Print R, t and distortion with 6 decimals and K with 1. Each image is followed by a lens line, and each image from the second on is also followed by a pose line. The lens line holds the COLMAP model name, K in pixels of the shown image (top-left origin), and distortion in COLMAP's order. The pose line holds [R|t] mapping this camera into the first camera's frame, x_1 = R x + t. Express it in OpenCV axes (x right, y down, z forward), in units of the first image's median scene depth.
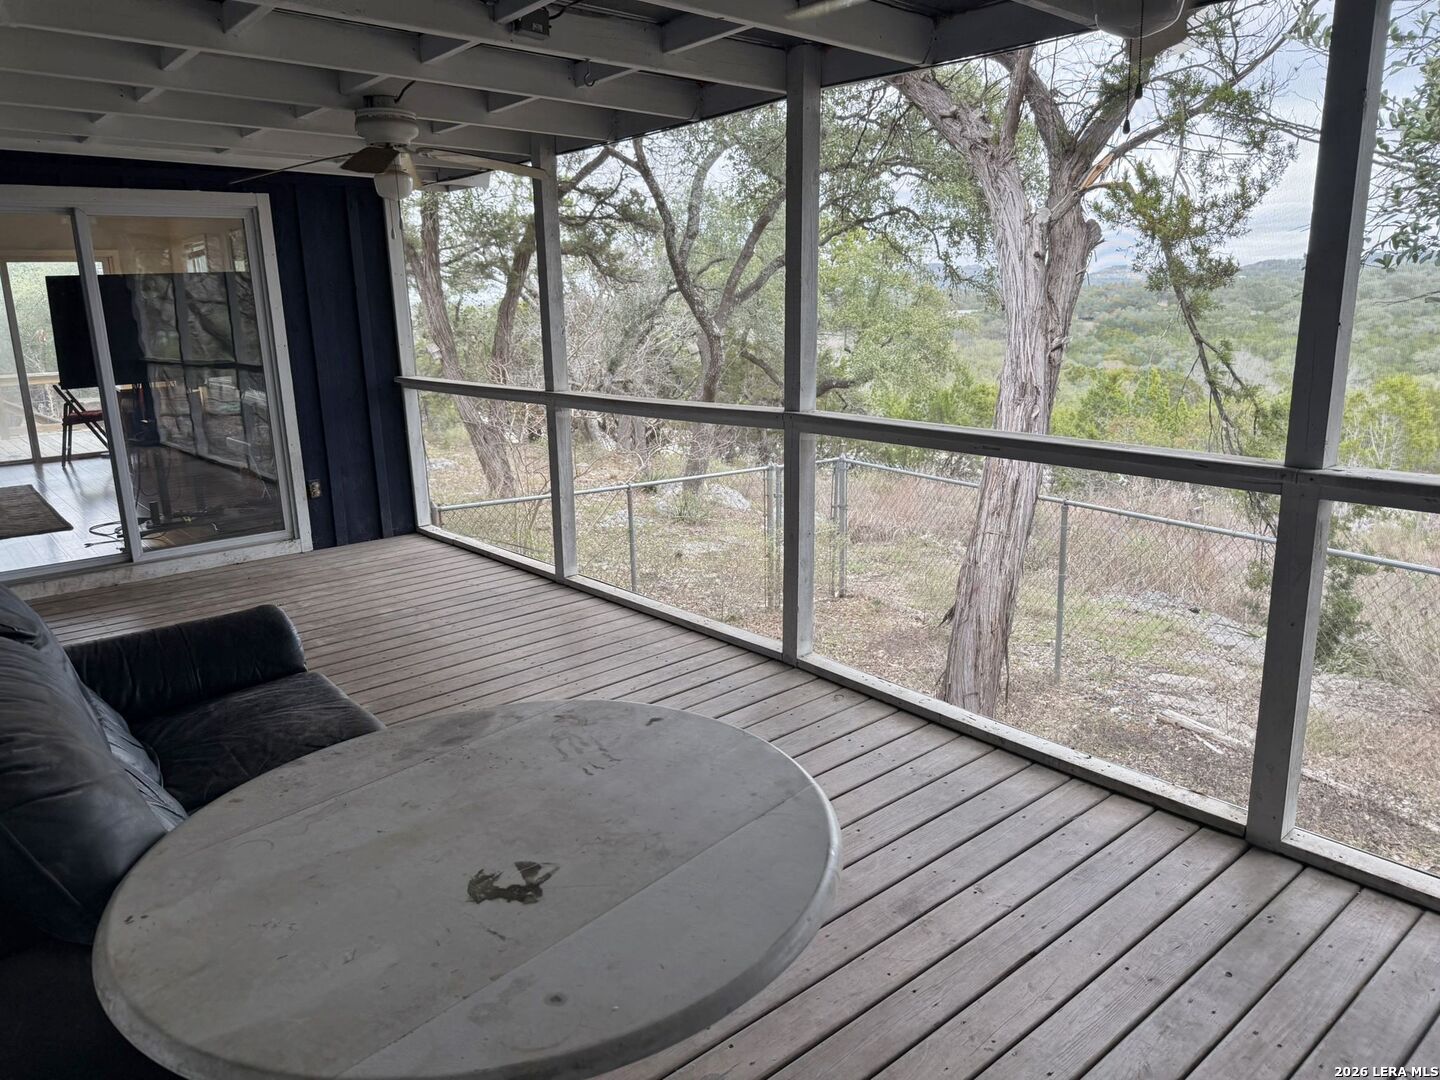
lens RADIAL K [[1013.3, 0, 720.0], [0, 1013.3, 540.0], [0, 0, 1]] dist [0.148724, -0.285992]
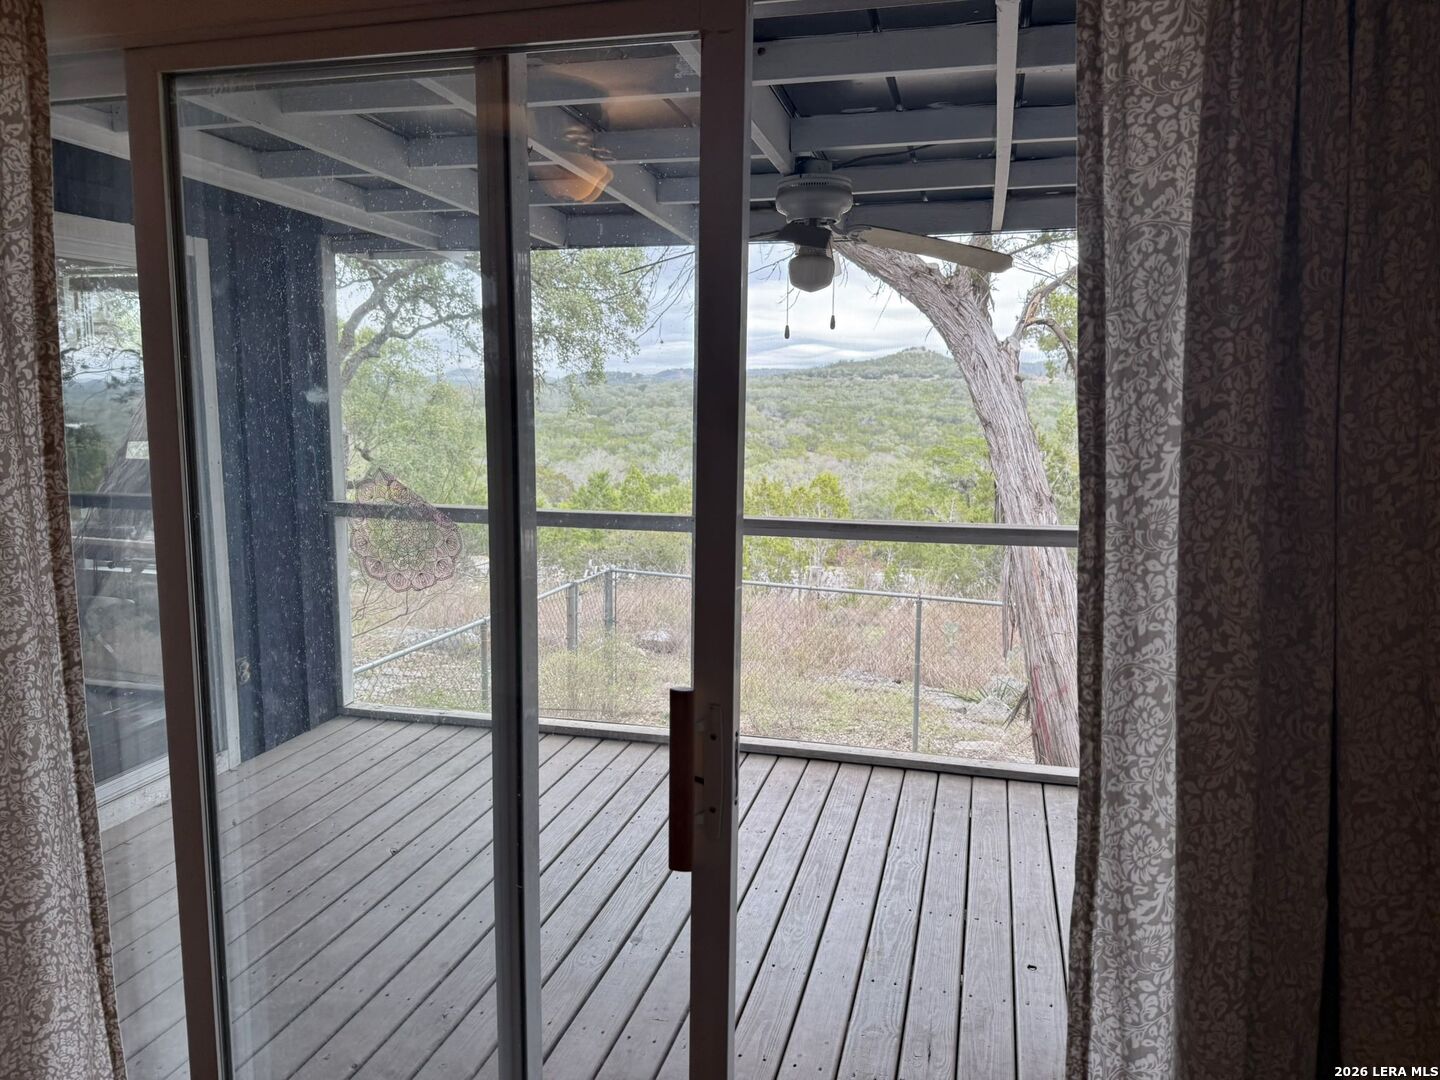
lens RADIAL K [[1013.3, 0, 720.0], [0, 1013.3, 540.0], [0, 0, 1]] dist [0.148724, -0.285992]
pose [[0.815123, -0.049728, 0.577150, -0.504587], [0.102307, 0.993006, -0.058932, -0.060731], [-0.570182, 0.107083, 0.814509, 0.257717]]
